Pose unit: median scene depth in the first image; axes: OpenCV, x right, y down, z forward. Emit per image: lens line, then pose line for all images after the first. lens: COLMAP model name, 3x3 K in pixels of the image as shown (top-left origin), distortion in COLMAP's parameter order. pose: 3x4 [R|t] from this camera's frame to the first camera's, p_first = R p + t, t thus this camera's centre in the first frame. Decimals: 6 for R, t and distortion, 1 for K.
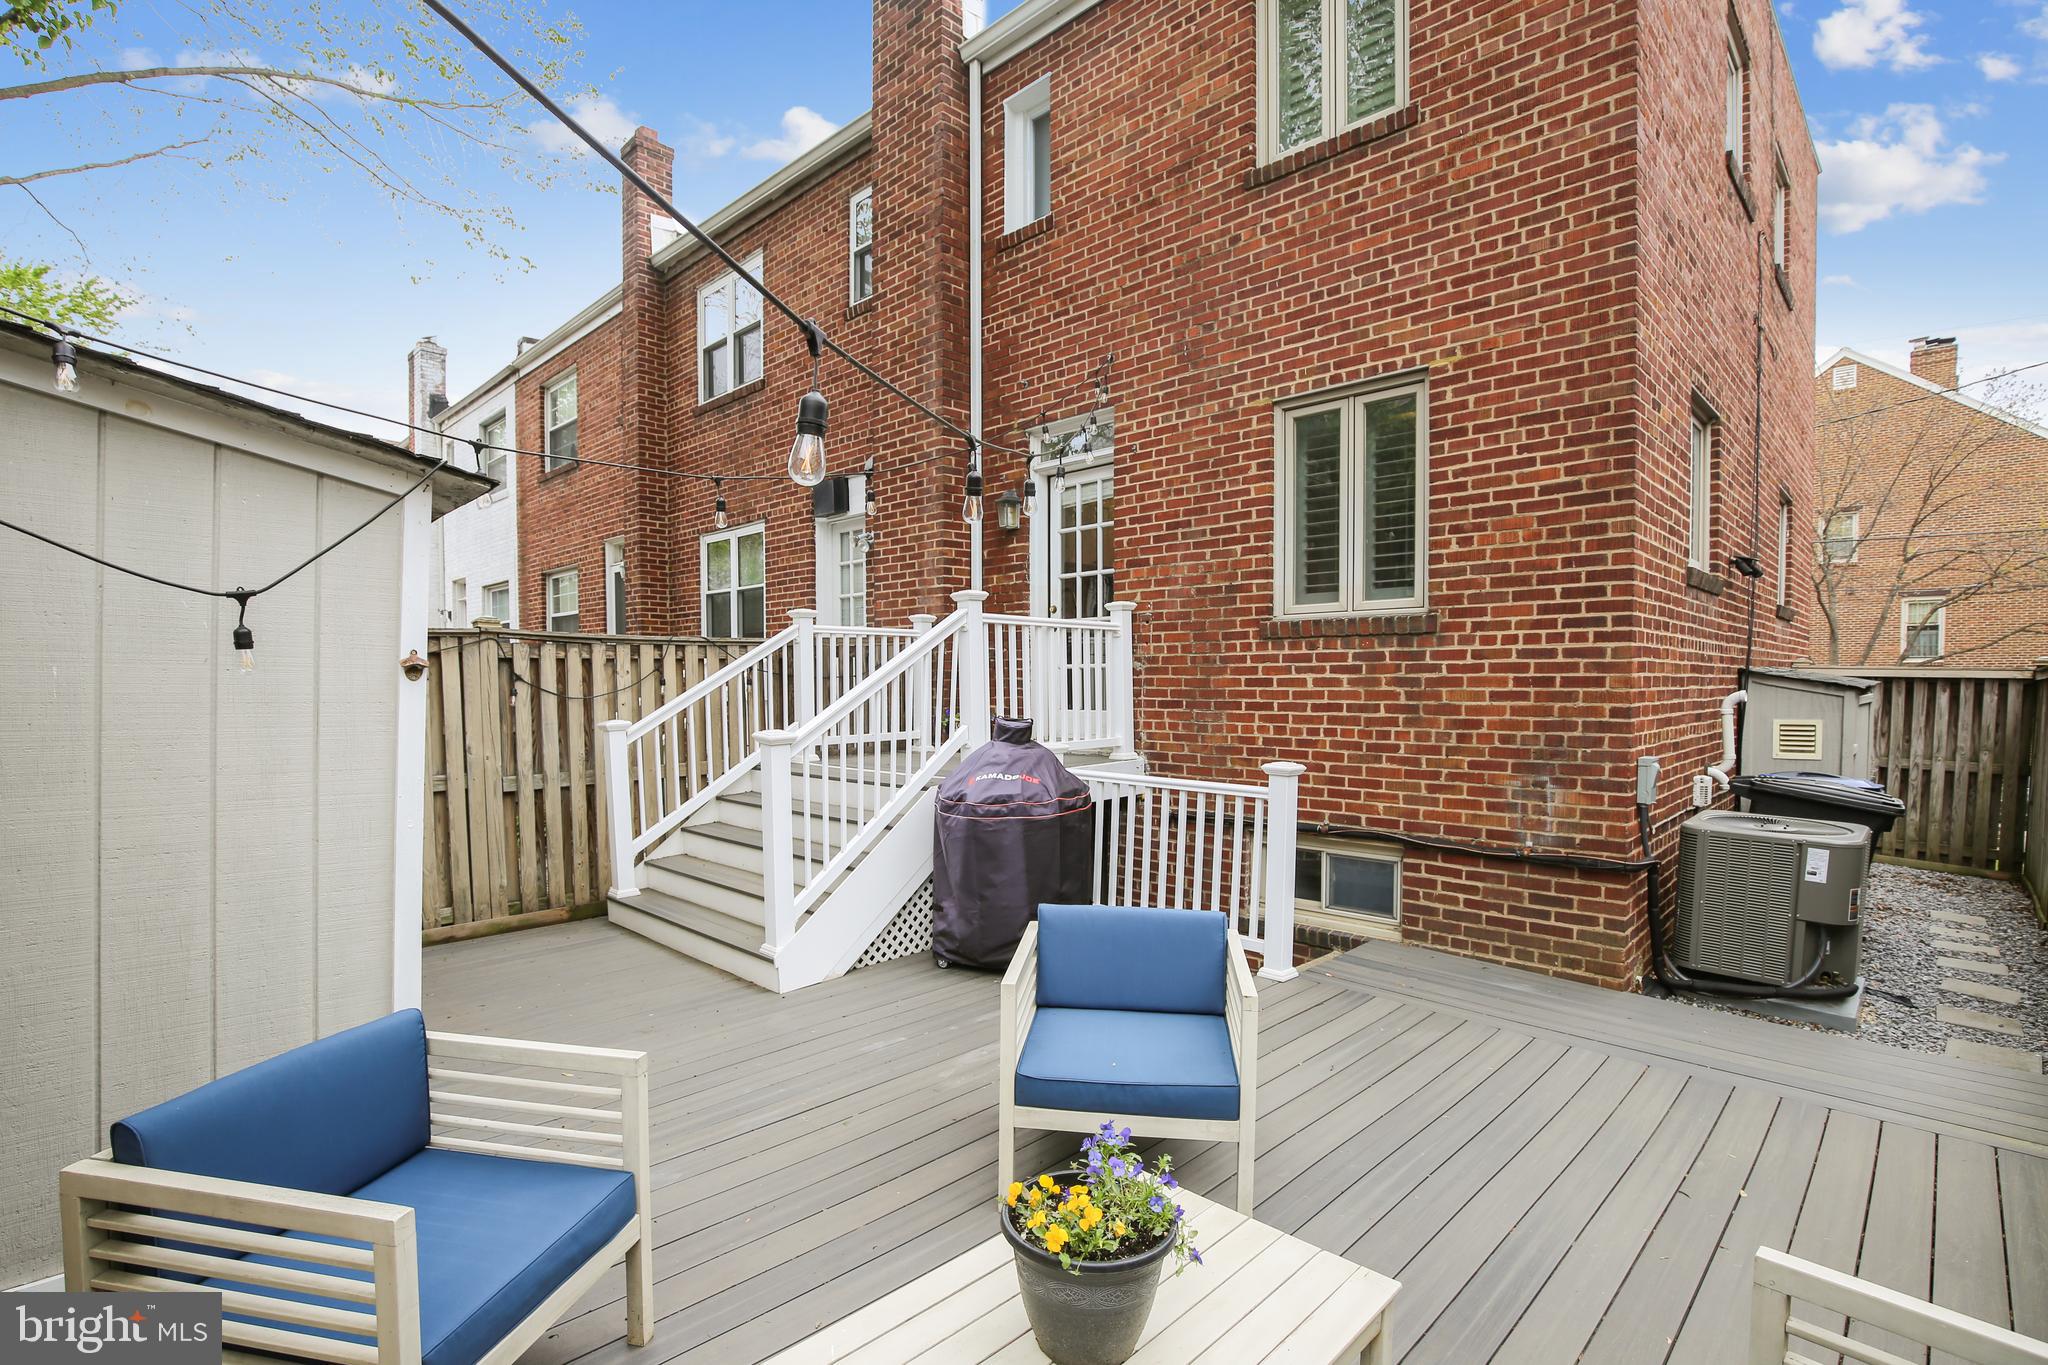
lens RADIAL K [[967.2, 0, 1022.5], [0, 967.2, 693.0], [0, 0, 1]] dist [-0.020948, -0.000343]
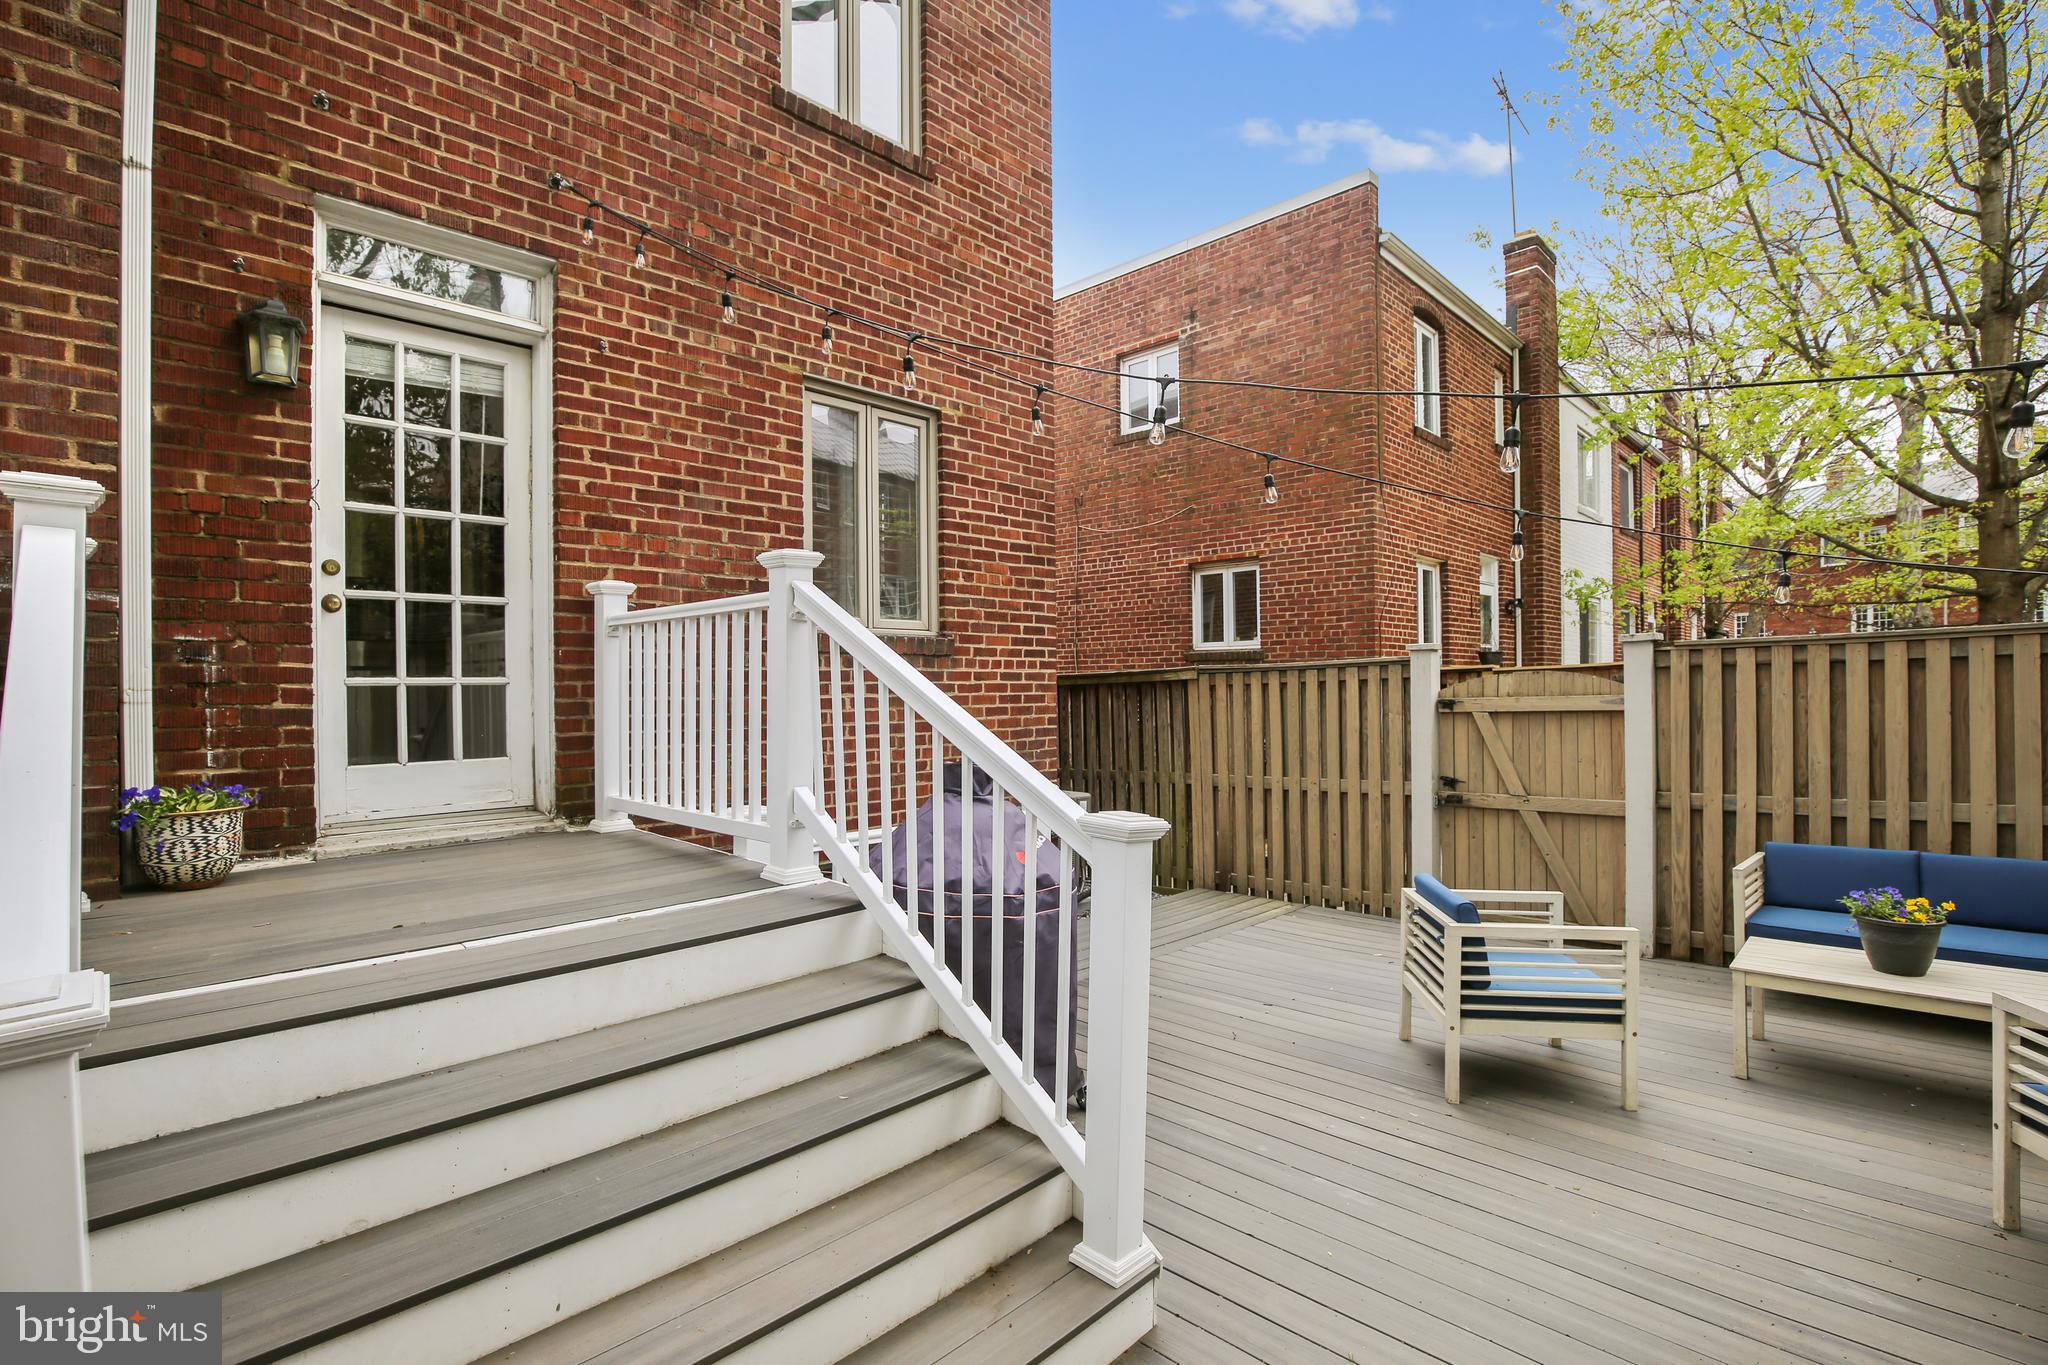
lens RADIAL K [[967.2, 0, 1023.9], [0, 967.2, 674.3], [0, 0, 1]] dist [-0.020948, -0.000343]
pose [[-0.002721, 0.016647, 0.999858, -0.586231], [0.020551, 0.999651, -0.016588, -0.018726], [-0.999785, 0.020503, -0.003062, 0.807703]]
